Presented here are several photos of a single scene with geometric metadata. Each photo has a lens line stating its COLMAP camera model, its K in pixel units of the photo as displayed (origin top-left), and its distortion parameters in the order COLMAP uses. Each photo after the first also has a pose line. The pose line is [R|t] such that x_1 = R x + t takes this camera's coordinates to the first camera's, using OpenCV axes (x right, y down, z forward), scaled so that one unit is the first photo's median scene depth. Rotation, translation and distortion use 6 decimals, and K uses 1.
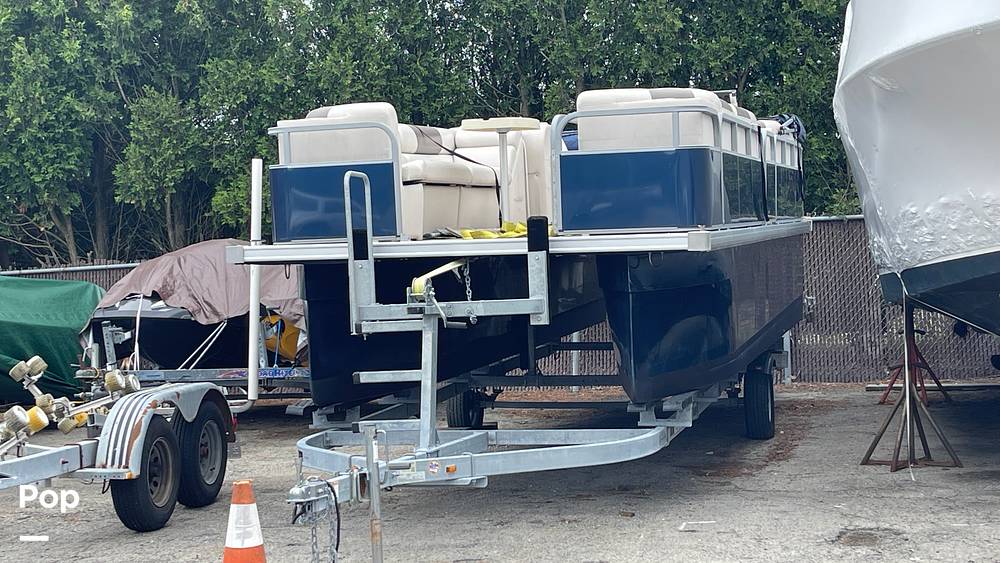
lens RADIAL K [[1644.5, 0, 500.3], [0, 1644.5, 280.9], [0, 0, 1]] dist [0.186968, 0.000000]
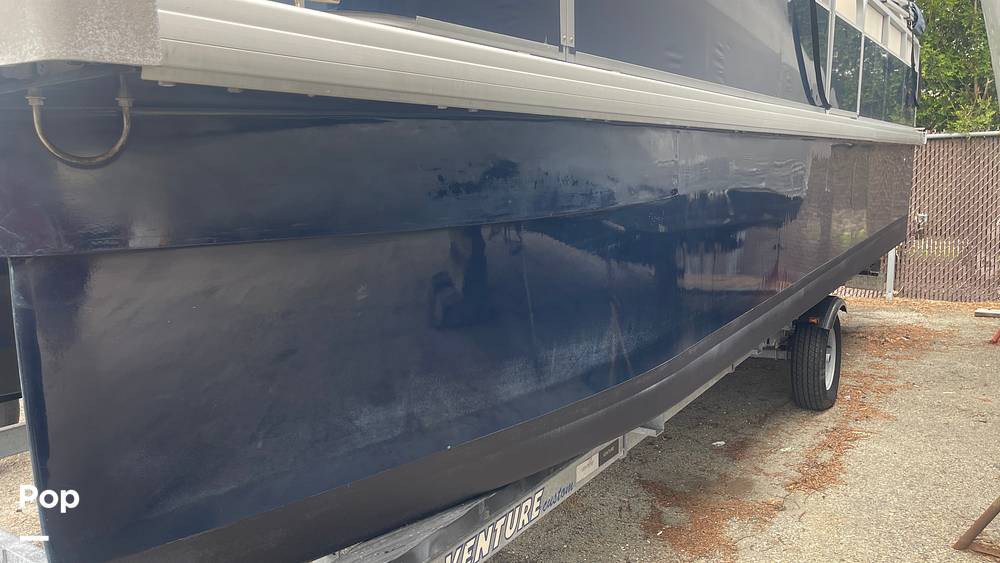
lens RADIAL K [[749.1, 0, 497.2], [0, 749.1, 283.3], [0, 0, 1]] dist [0.013082, -0.014969]
pose [[0.939954, 0.061239, -0.335762, 0.101117], [-0.018384, 0.991427, 0.129361, -0.003076], [0.340806, -0.115421, 0.933022, 0.482478]]
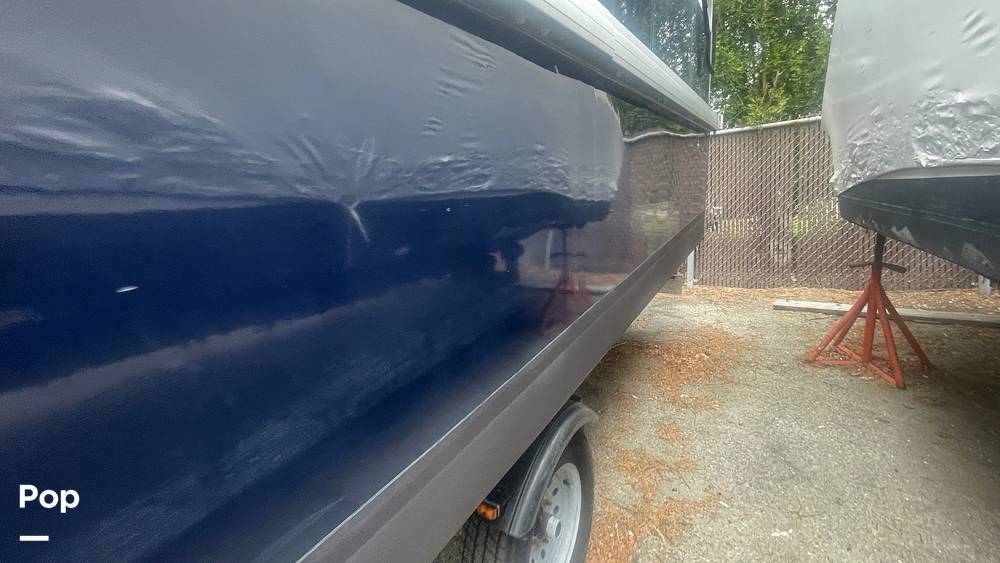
lens RADIAL K [[405.5, 0, 503.6], [0, 405.5, 279.4], [0, 0, 1]] dist [0.009809, -0.004484]
pose [[0.954250, 0.022611, -0.298154, 0.135799], [0.038550, 0.979512, 0.197663, -0.001847], [0.296514, -0.200114, 0.933827, 0.708020]]
